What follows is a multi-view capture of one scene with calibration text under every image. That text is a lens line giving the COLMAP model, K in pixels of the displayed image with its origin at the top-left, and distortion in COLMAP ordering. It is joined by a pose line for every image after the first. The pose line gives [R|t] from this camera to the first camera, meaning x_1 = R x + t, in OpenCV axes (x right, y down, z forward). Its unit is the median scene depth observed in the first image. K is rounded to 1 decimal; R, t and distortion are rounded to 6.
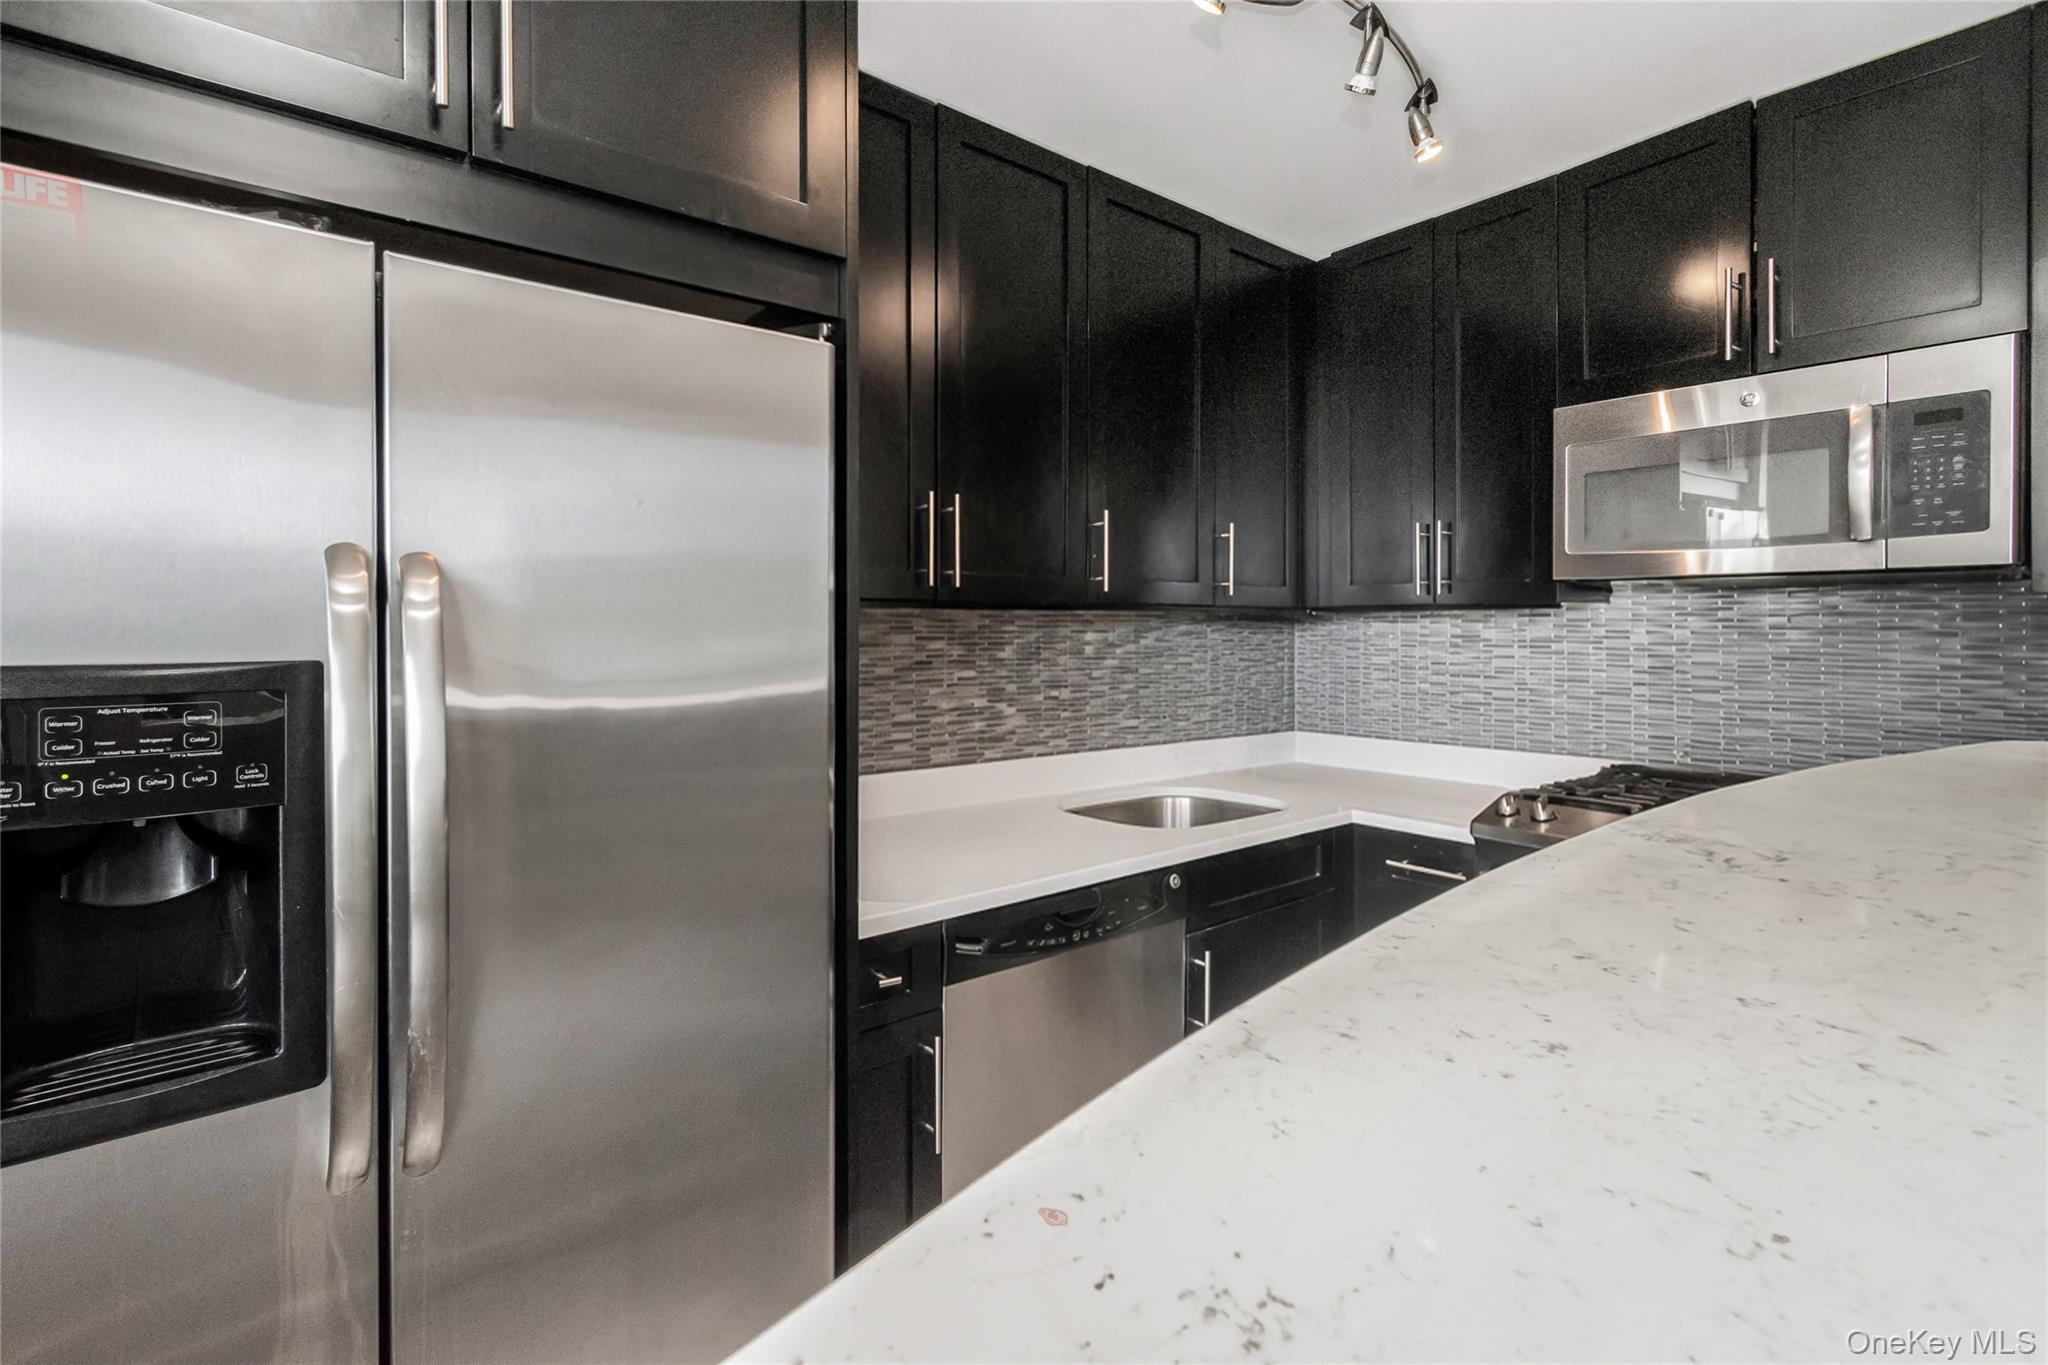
lens RADIAL K [[933.7, 0, 1055.4], [0, 933.7, 632.5], [0, 0, 1]] dist [0.005226, -0.000027]
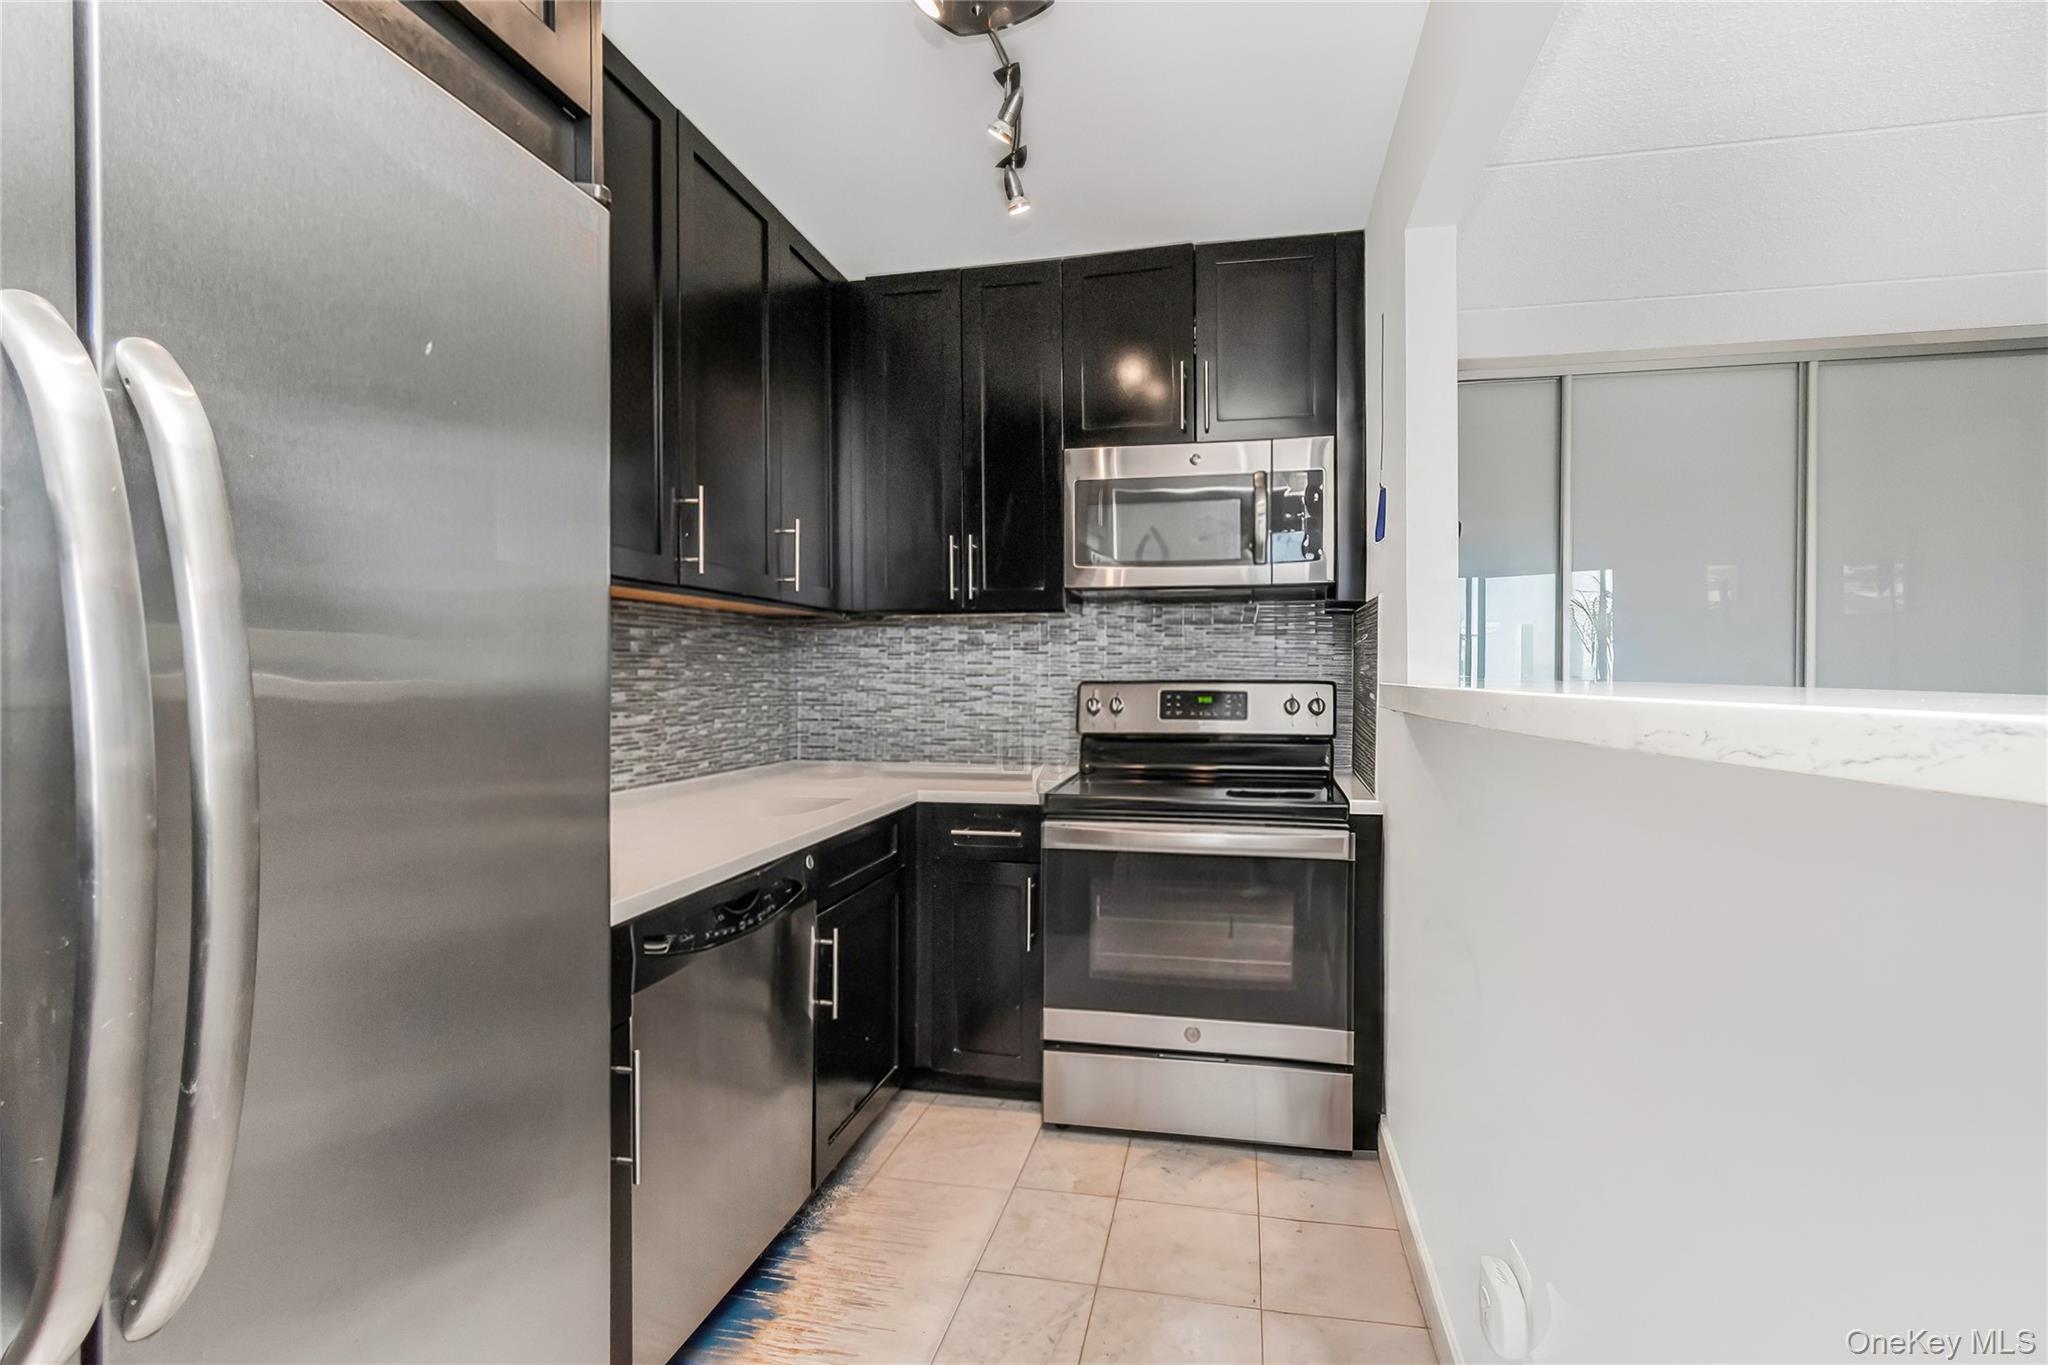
lens RADIAL K [[933.7, 0, 1034.3], [0, 933.7, 679.7], [0, 0, 1]] dist [0.005226, -0.000027]
pose [[0.784357, -0.007381, 0.620266, -0.254846], [0.008398, 0.999964, 0.001279, 0.060940], [-0.620253, 0.004206, 0.784390, 0.057256]]
